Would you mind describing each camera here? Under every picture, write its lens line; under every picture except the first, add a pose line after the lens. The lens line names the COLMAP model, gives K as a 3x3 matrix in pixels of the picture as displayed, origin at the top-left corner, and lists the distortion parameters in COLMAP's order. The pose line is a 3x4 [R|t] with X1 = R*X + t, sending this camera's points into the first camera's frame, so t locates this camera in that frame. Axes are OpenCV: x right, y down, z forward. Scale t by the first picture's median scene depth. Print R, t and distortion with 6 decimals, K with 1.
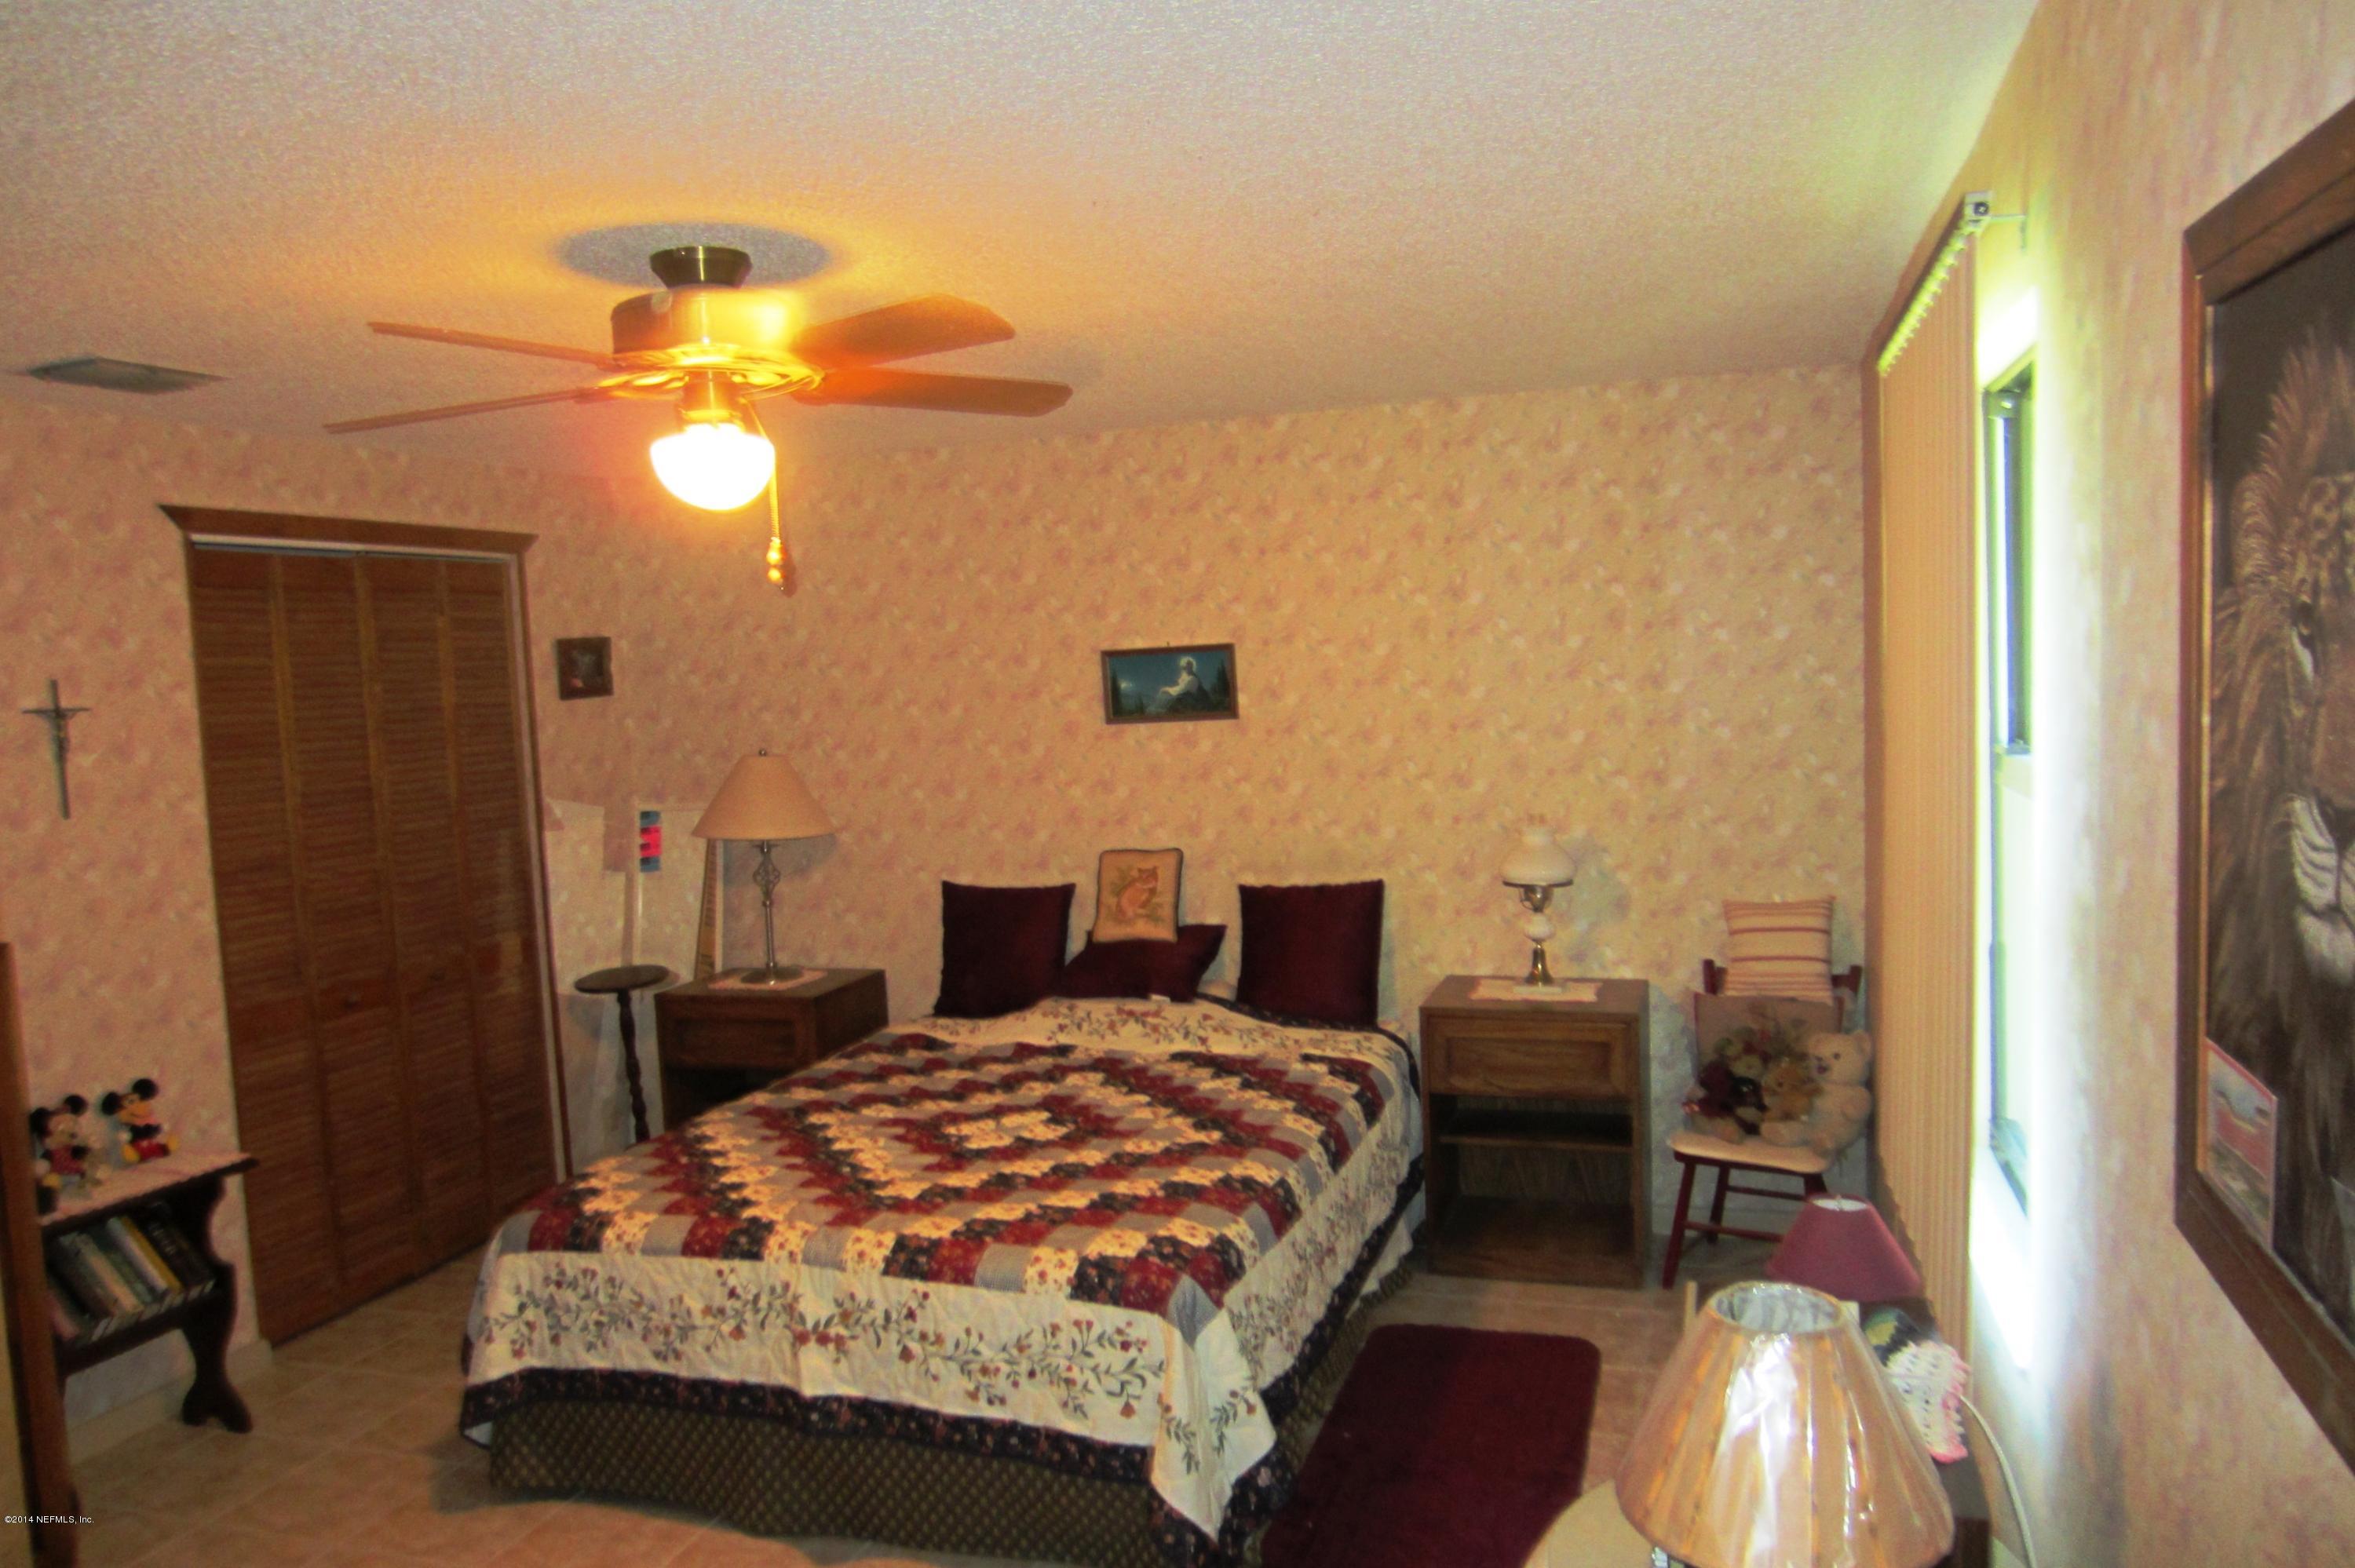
lens RADIAL K [[1666.8, 0, 1186.4], [0, 1666.8, 786.1], [0, 0, 1]] dist [-0.047829, 0.053884]
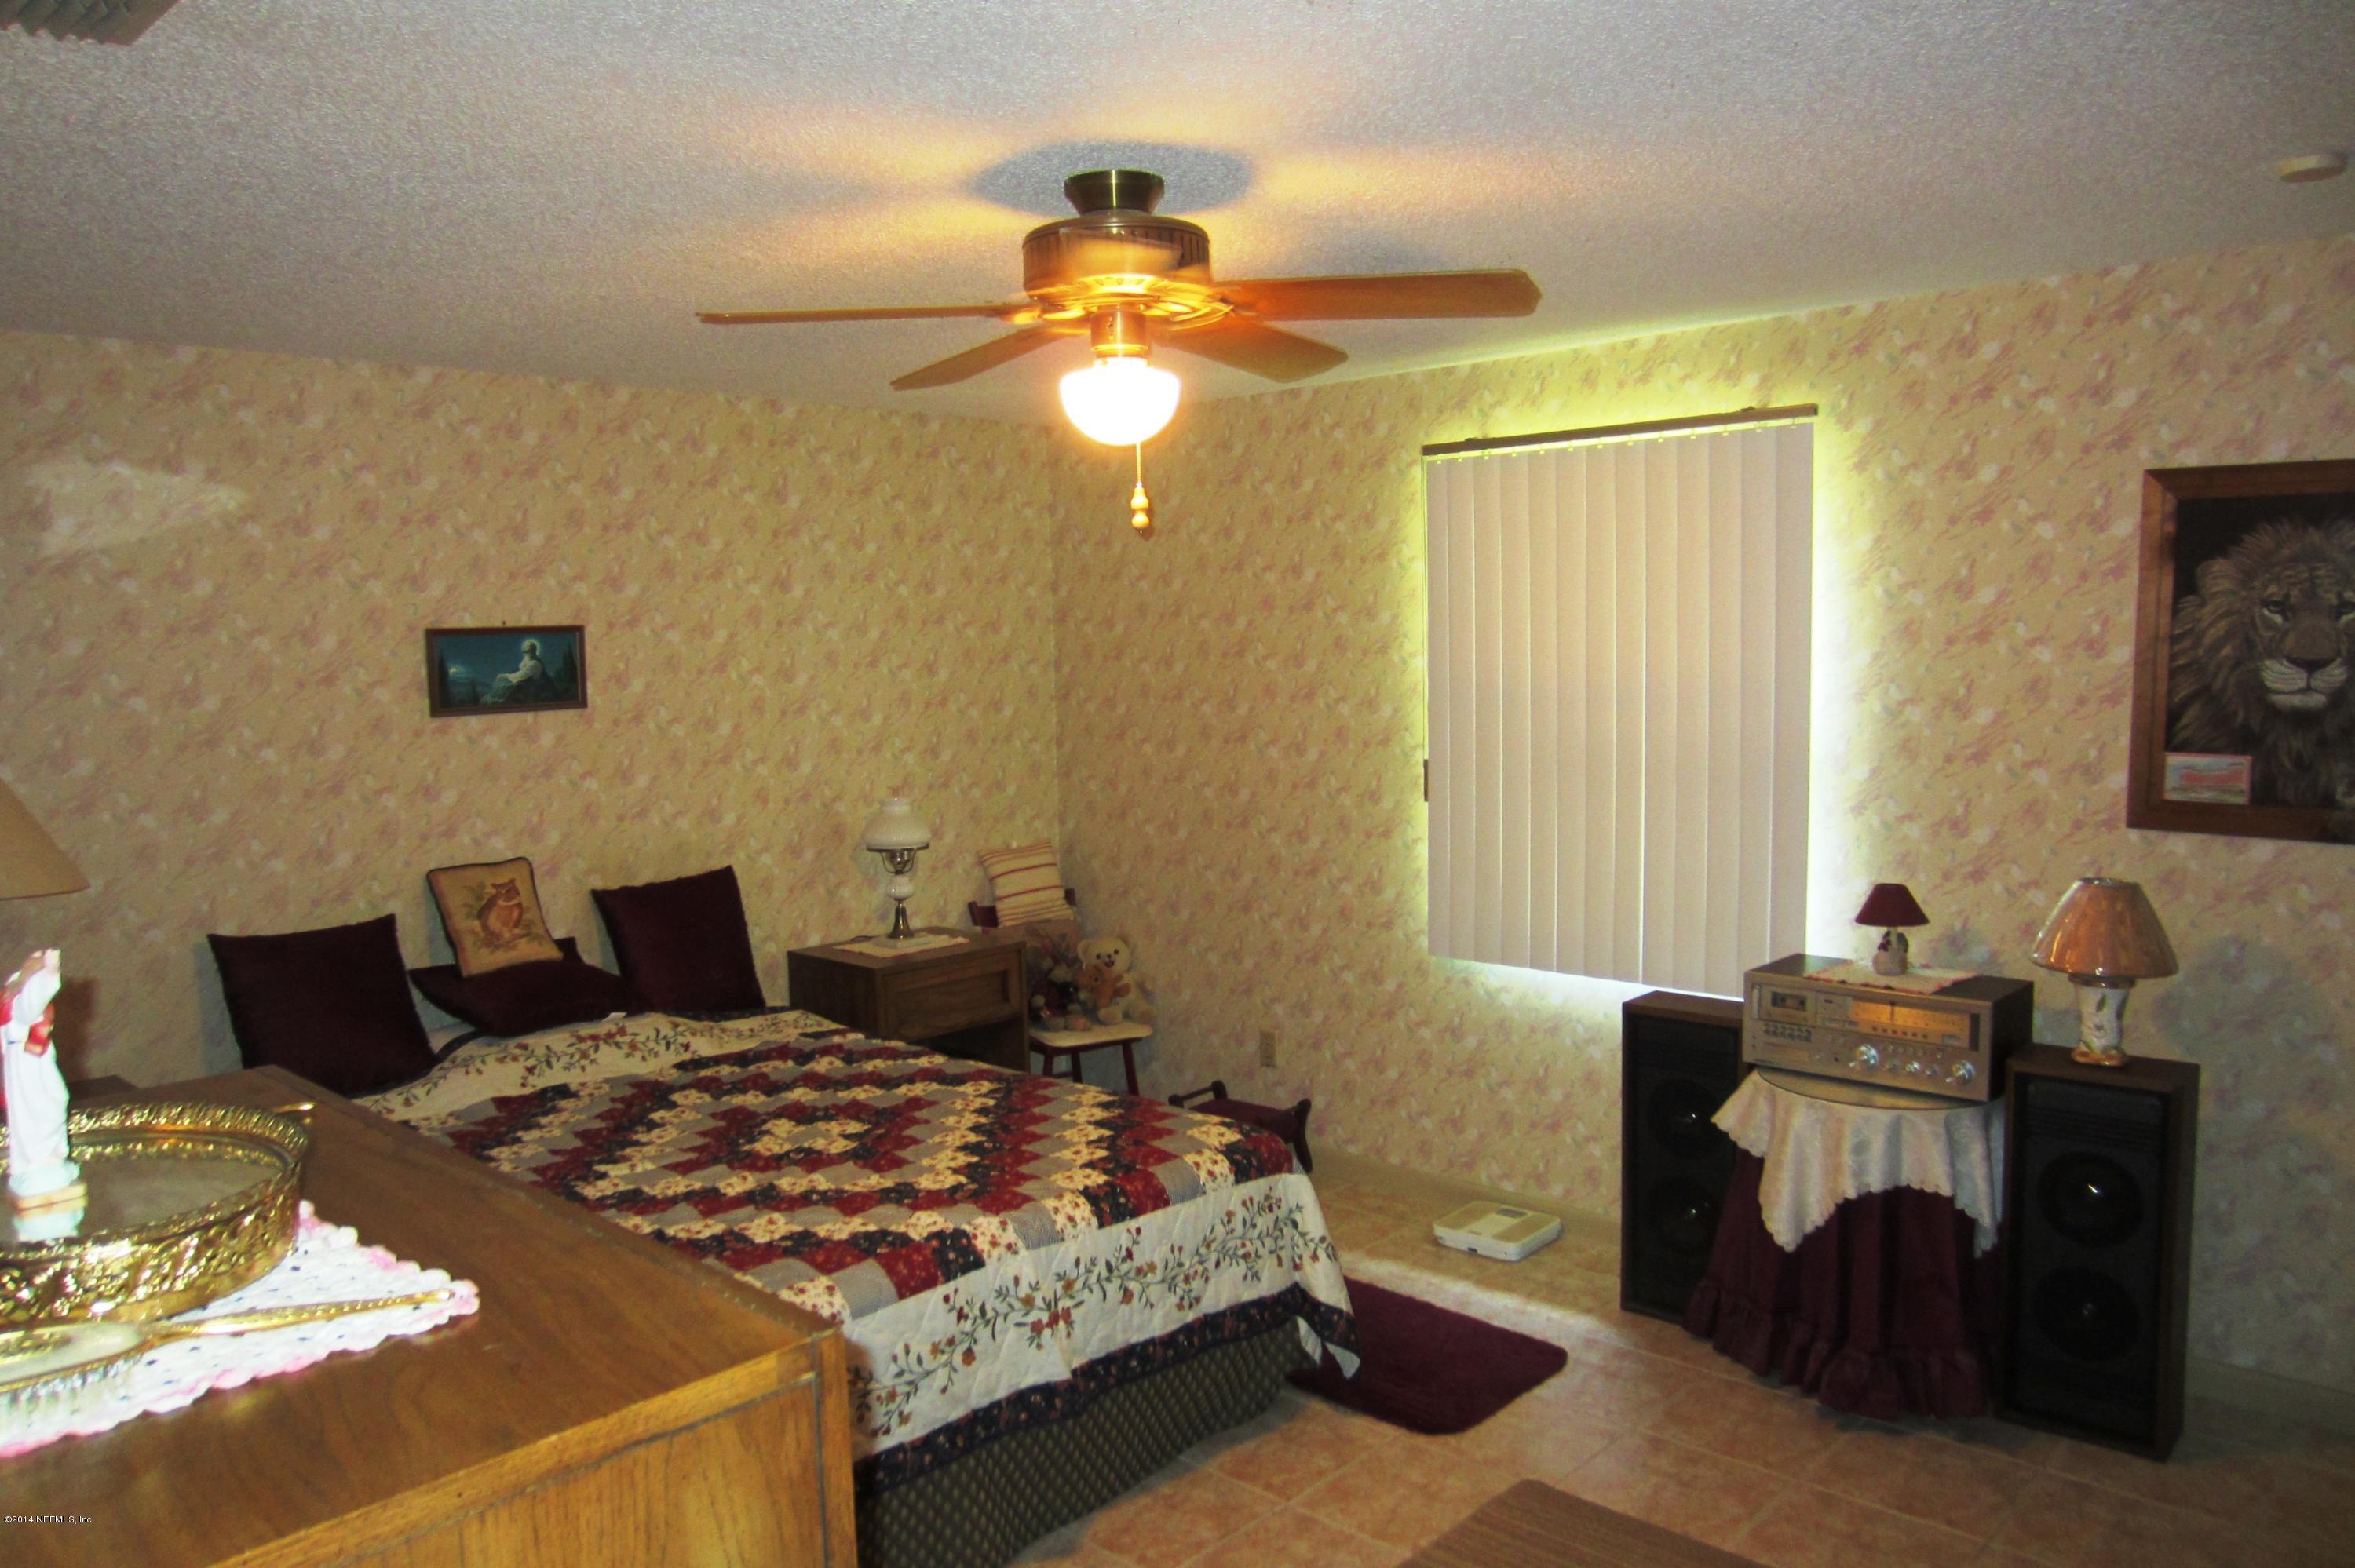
lens RADIAL K [[1666.8, 0, 1186.4], [0, 1666.8, 786.1], [0, 0, 1]] dist [-0.047829, 0.053884]
pose [[0.426065, -0.047129, 0.903464, -0.707447], [0.070369, 0.997343, 0.018841, 0.009090], [-0.901952, 0.055548, 0.428249, 0.341539]]
